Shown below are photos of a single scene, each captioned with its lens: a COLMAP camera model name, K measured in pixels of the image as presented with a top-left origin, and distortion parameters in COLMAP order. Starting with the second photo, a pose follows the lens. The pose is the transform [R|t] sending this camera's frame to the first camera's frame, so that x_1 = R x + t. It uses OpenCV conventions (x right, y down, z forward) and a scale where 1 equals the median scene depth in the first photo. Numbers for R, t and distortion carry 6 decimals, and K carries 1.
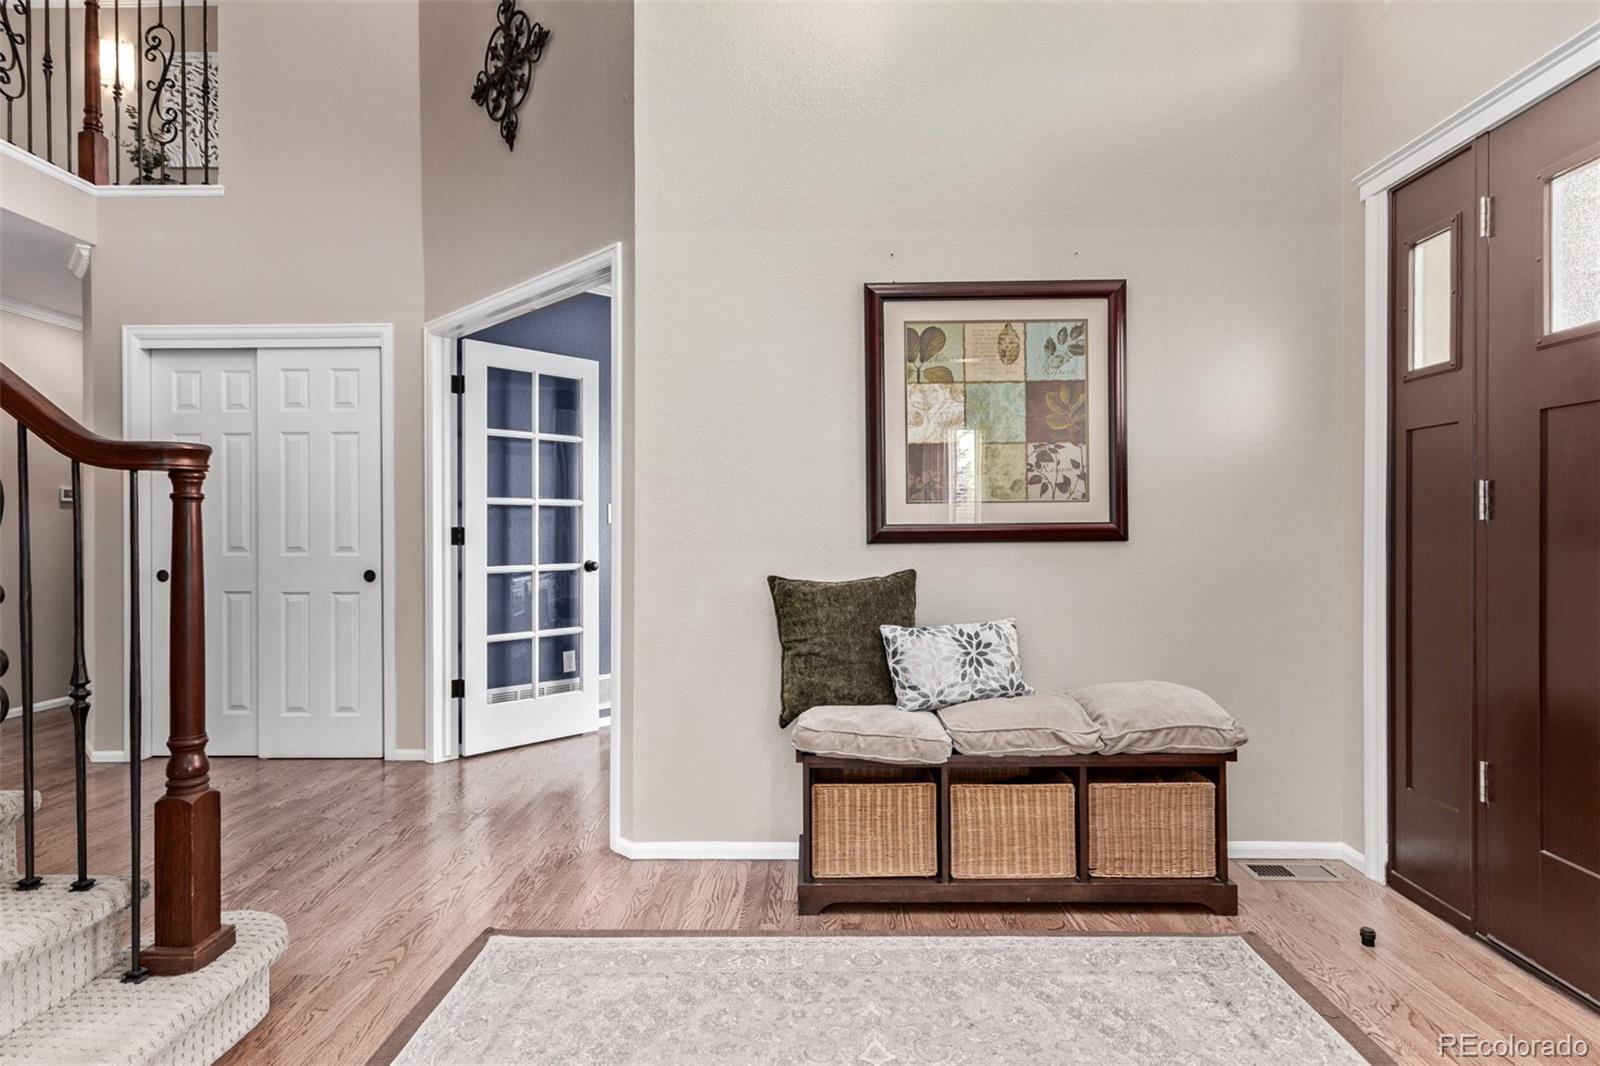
lens RADIAL K [[846.0, 0, 816.1], [0, 846.0, 529.1], [0, 0, 1]] dist [0.013451, 0.000822]
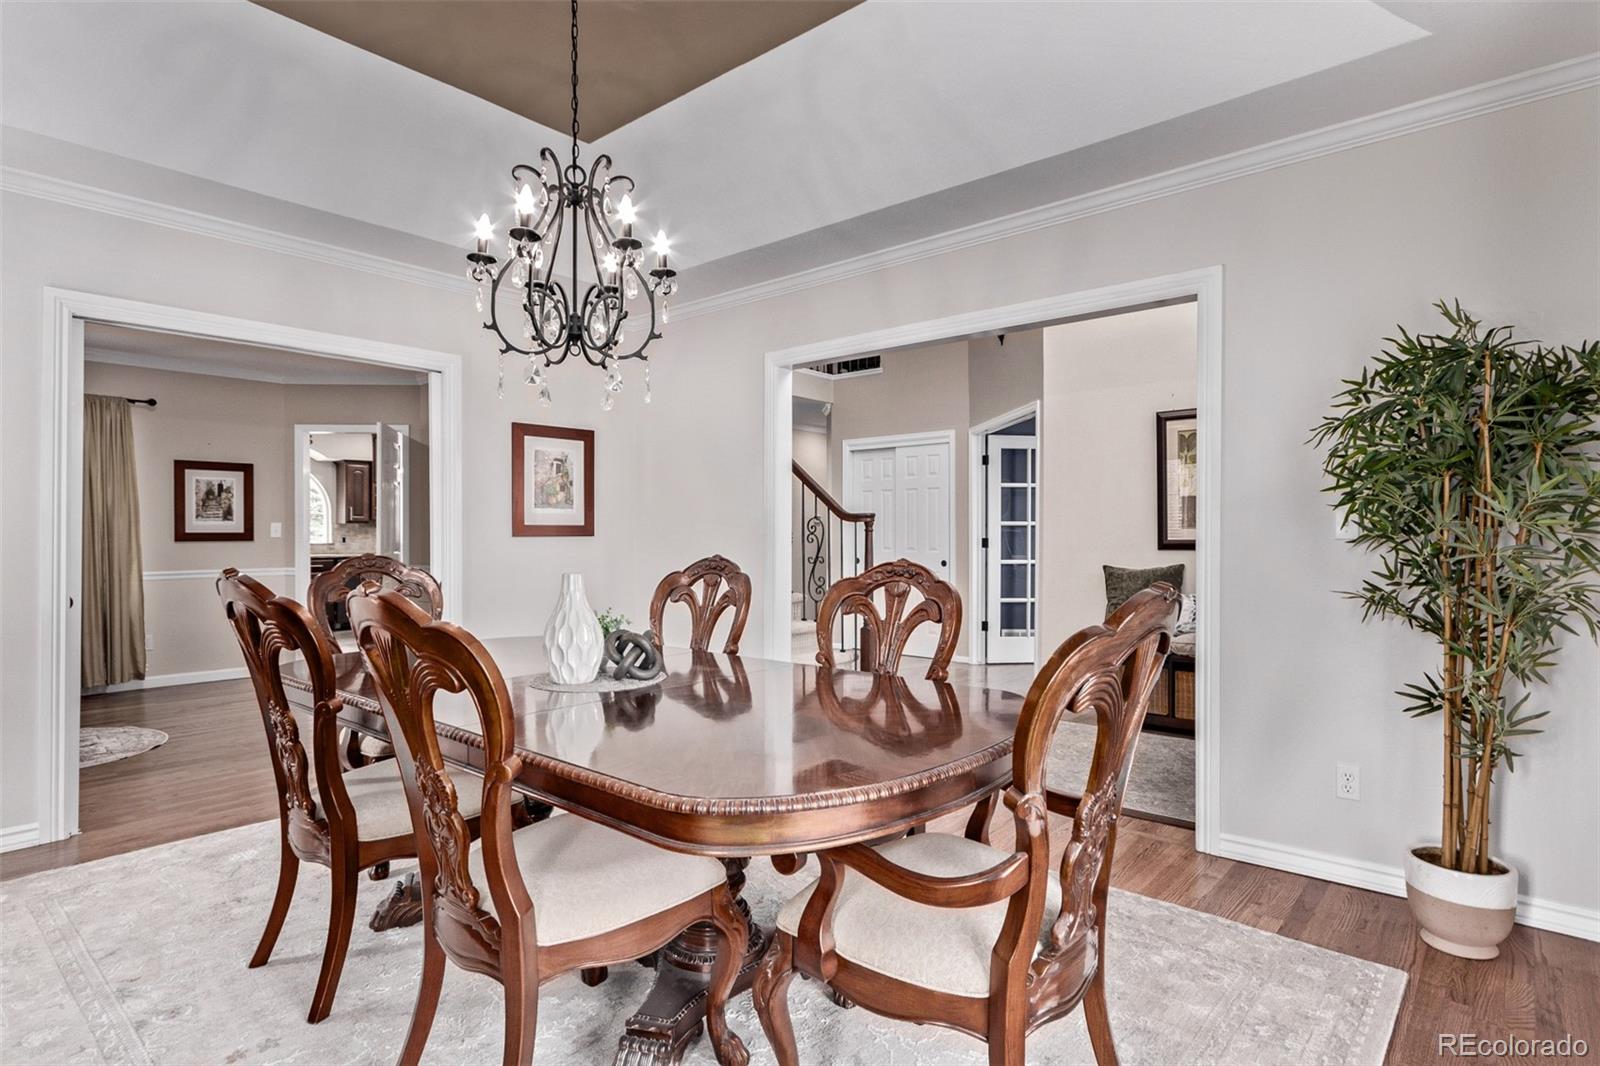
lens RADIAL K [[846.0, 0, 799.7], [0, 846.0, 537.2], [0, 0, 1]] dist [0.013451, 0.000822]
pose [[0.758374, 0.006717, -0.651785, 0.550702], [-0.005745, 0.999977, 0.003621, -0.009975], [0.651794, 0.000998, 0.758395, -0.765093]]
